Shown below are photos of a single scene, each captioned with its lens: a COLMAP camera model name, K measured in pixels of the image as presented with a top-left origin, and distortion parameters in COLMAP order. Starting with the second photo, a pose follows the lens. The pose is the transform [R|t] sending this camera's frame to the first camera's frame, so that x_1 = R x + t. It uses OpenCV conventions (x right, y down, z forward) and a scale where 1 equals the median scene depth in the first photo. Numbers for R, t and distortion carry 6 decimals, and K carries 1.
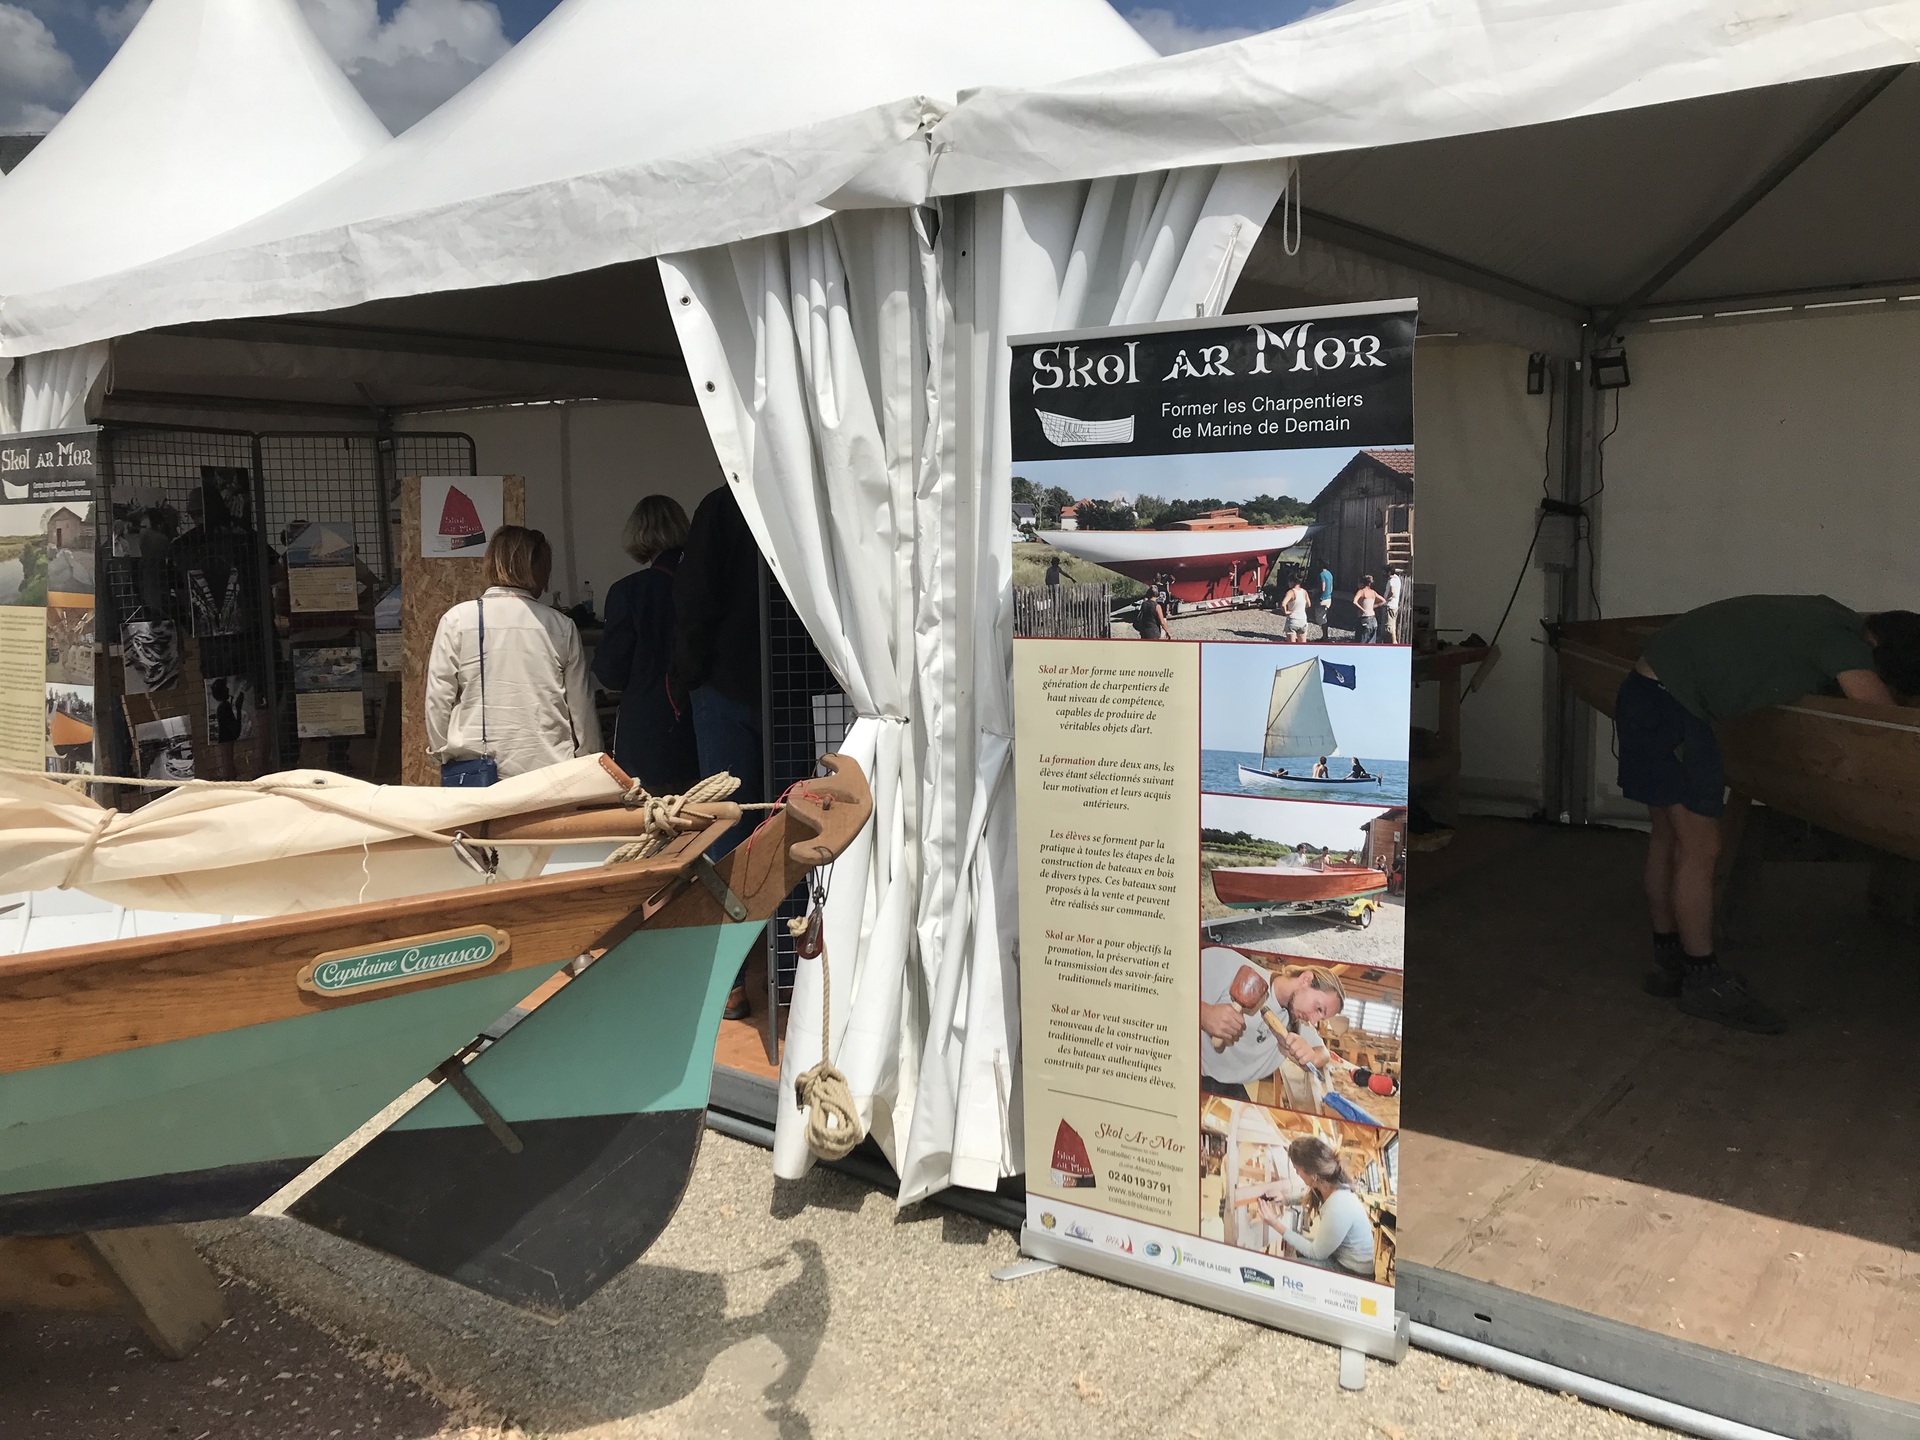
lens RADIAL K [[1607.0, 0, 961.1], [0, 1607.0, 733.8], [0, 0, 1]] dist [0.014014, -0.007734]
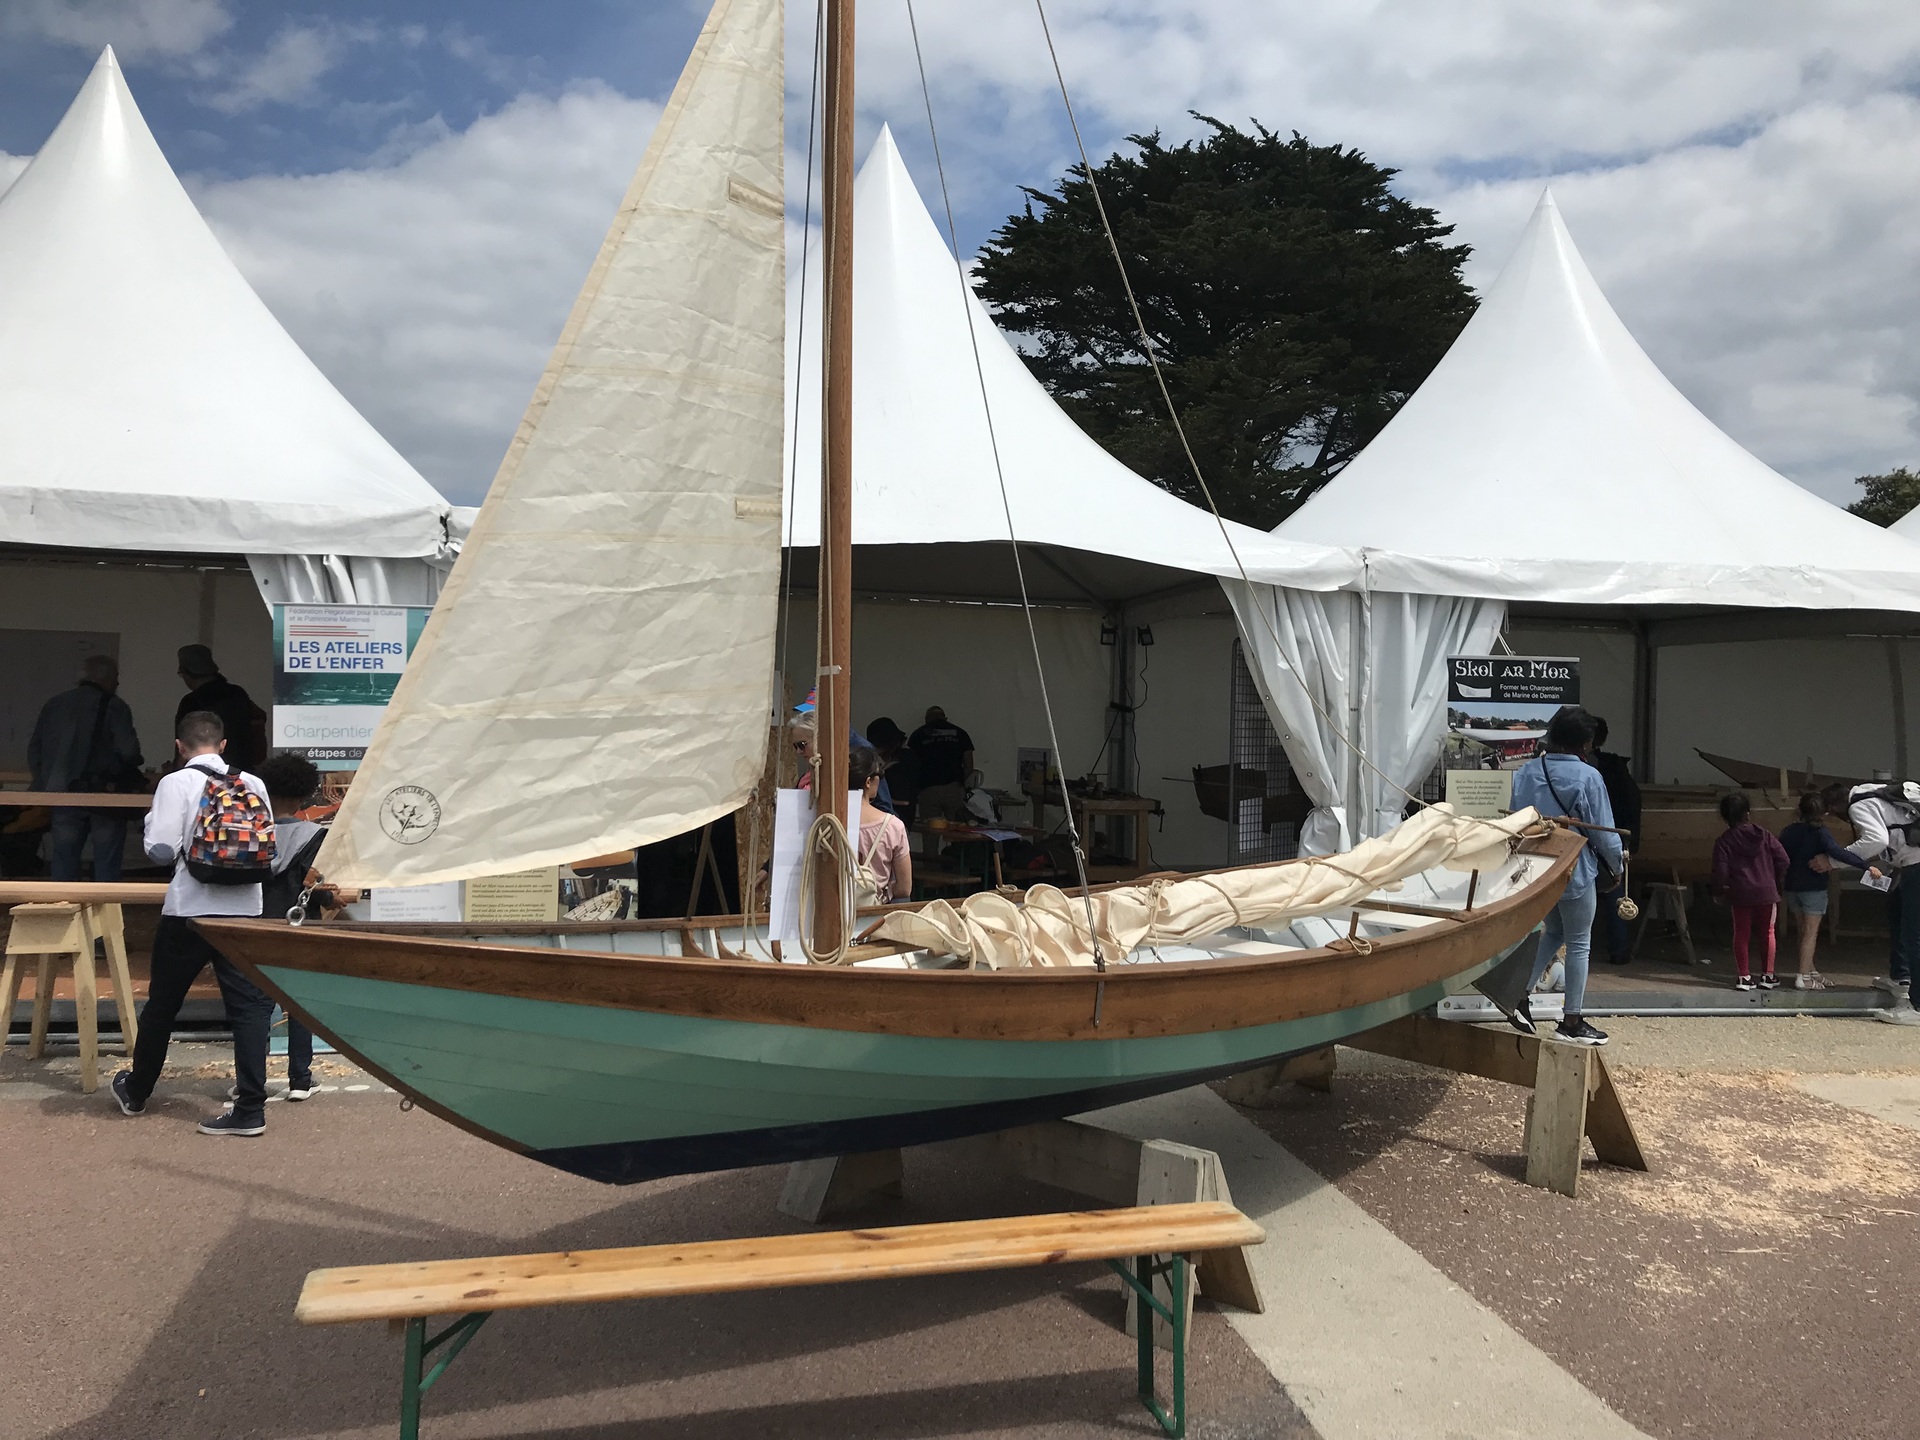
lens RADIAL K [[1607.0, 0, 956.0], [0, 1607.0, 715.4], [0, 0, 1]] dist [0.014014, -0.007734]
pose [[0.672501, 0.024038, 0.739706, -2.501840], [0.059987, 0.994414, -0.086852, 0.032353], [-0.737661, 0.102781, 0.667302, -0.153771]]
